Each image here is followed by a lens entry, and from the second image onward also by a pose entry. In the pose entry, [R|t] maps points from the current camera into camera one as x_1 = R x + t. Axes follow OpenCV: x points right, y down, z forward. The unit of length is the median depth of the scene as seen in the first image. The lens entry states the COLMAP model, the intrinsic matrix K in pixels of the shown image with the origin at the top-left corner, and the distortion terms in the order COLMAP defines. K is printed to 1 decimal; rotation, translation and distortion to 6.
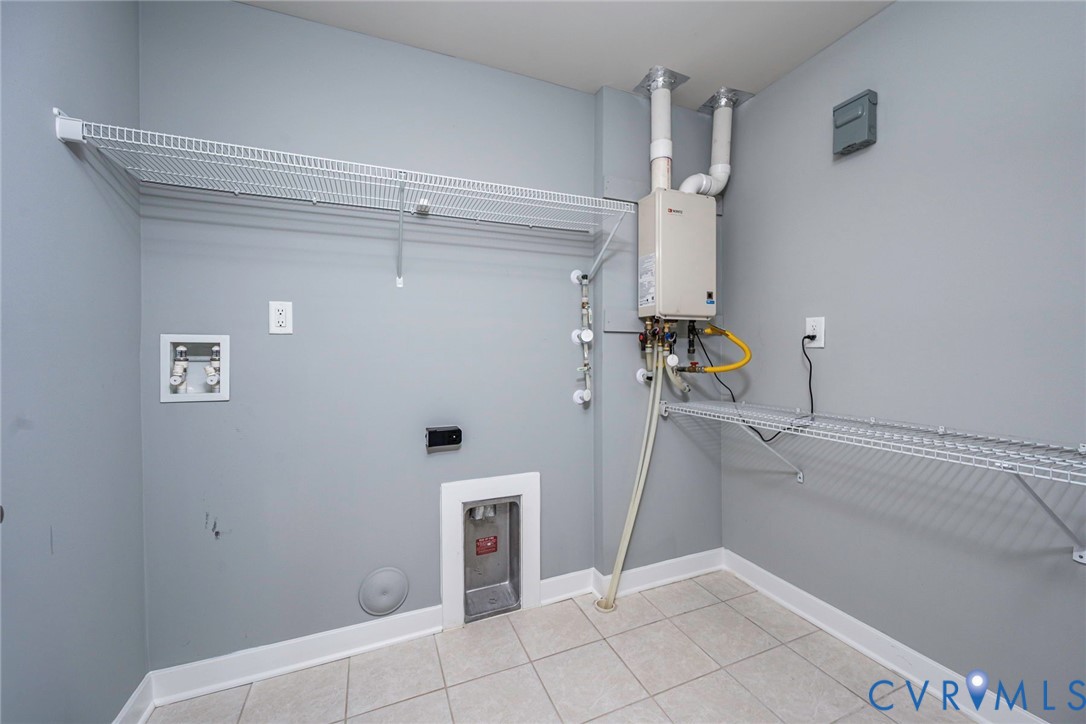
lens RADIAL K [[422.5, 0, 547.8], [0, 422.5, 358.3], [0, 0, 1]] dist [-0.002347, -0.000362]
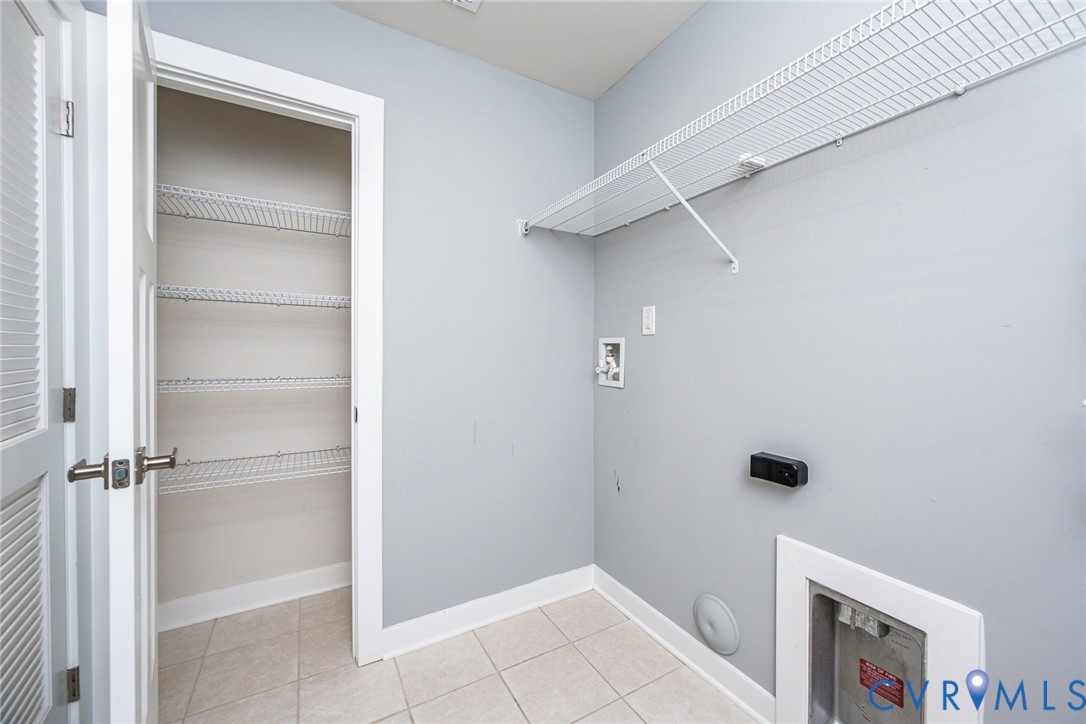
lens RADIAL K [[422.5, 0, 546.1], [0, 422.5, 354.9], [0, 0, 1]] dist [-0.002347, -0.000362]
pose [[0.128372, 0.020588, -0.991512, 0.453561], [-0.008896, 0.999768, 0.019607, -0.023493], [0.991686, 0.006303, 0.128525, 0.568261]]
